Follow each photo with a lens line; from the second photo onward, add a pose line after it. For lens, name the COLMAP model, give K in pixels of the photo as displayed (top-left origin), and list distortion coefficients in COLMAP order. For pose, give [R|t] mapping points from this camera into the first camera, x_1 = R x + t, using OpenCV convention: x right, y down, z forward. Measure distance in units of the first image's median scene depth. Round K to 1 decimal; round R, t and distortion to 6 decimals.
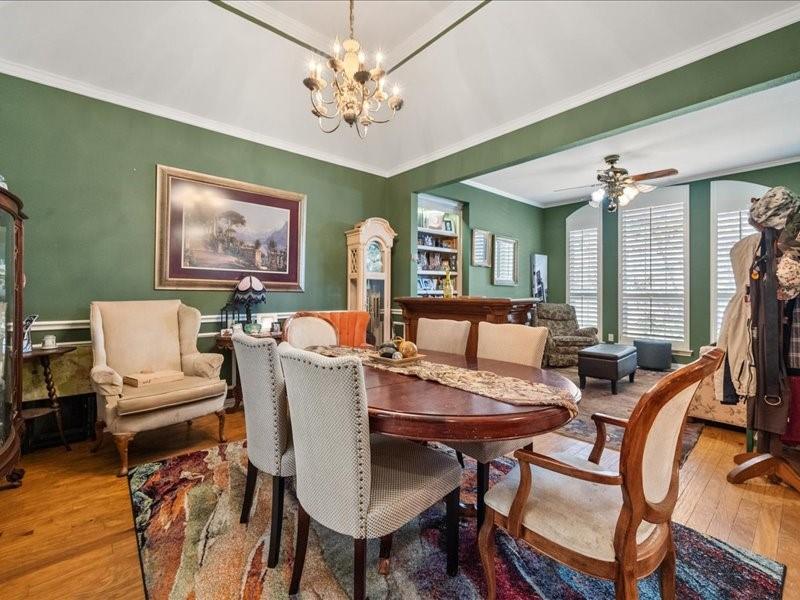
lens RADIAL K [[359.7, 0, 398.2], [0, 359.7, 292.8], [0, 0, 1]] dist [-0.001834, -0.000699]
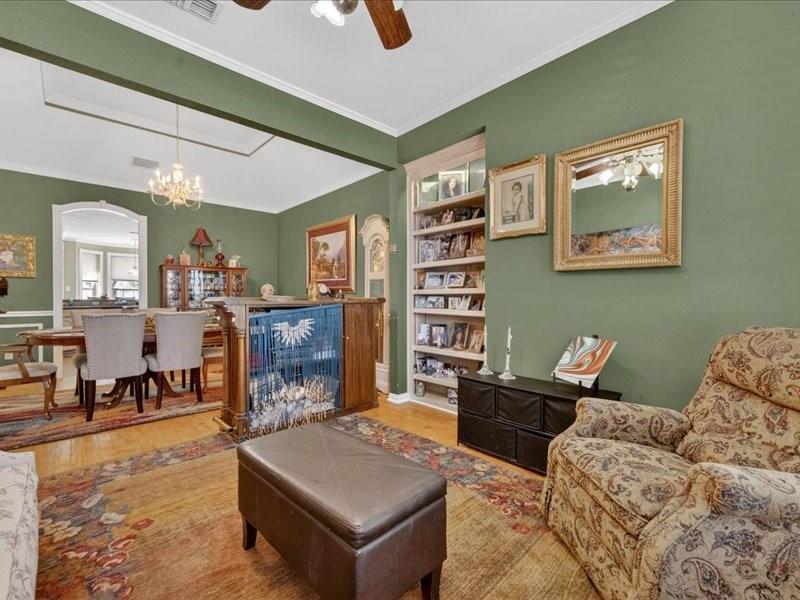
lens RADIAL K [[359.7, 0, 396.7], [0, 359.7, 296.8], [0, 0, 1]] dist [-0.001834, -0.000699]
pose [[0.024501, -0.000904, -0.999699, 0.726938], [0.005341, 0.999985, -0.000773, 0.007842], [0.999686, -0.005320, 0.024505, 0.837988]]
